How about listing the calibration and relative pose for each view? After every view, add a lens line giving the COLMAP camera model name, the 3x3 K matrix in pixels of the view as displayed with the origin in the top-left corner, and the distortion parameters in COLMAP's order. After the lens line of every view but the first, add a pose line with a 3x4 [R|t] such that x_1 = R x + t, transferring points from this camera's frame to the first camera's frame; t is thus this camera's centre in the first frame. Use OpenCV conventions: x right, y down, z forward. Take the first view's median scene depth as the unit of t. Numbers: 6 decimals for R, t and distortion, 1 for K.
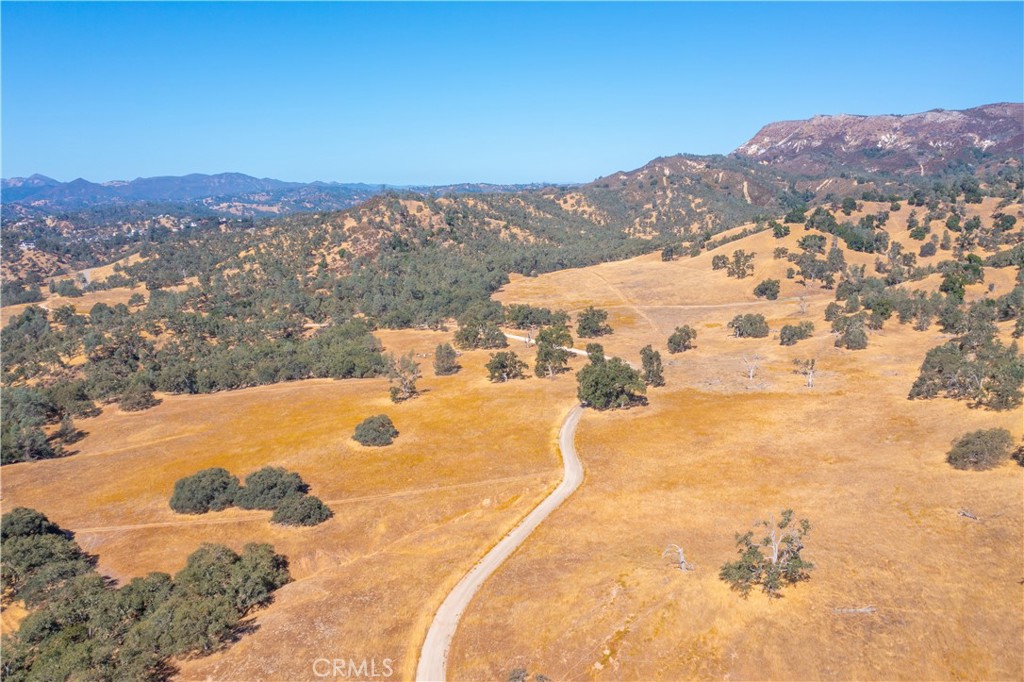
lens RADIAL K [[809.8, 0, 511.3], [0, 809.8, 341.2], [0, 0, 1]] dist [-0.023129, 0.008394]
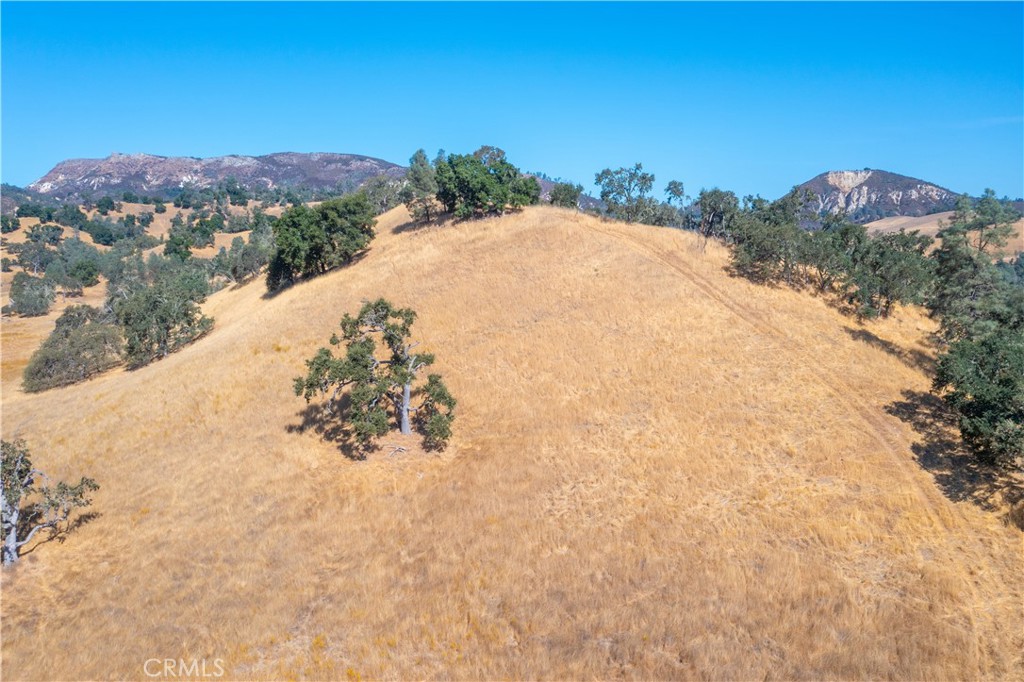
lens RADIAL K [[809.8, 0, 511.3], [0, 809.8, 341.2], [0, 0, 1]] dist [-0.023129, 0.008394]
pose [[0.711662, -0.070391, 0.698987, 0.140483], [0.121706, 0.992276, -0.023987, 0.062658], [-0.691900, 0.102141, 0.714732, 0.117009]]
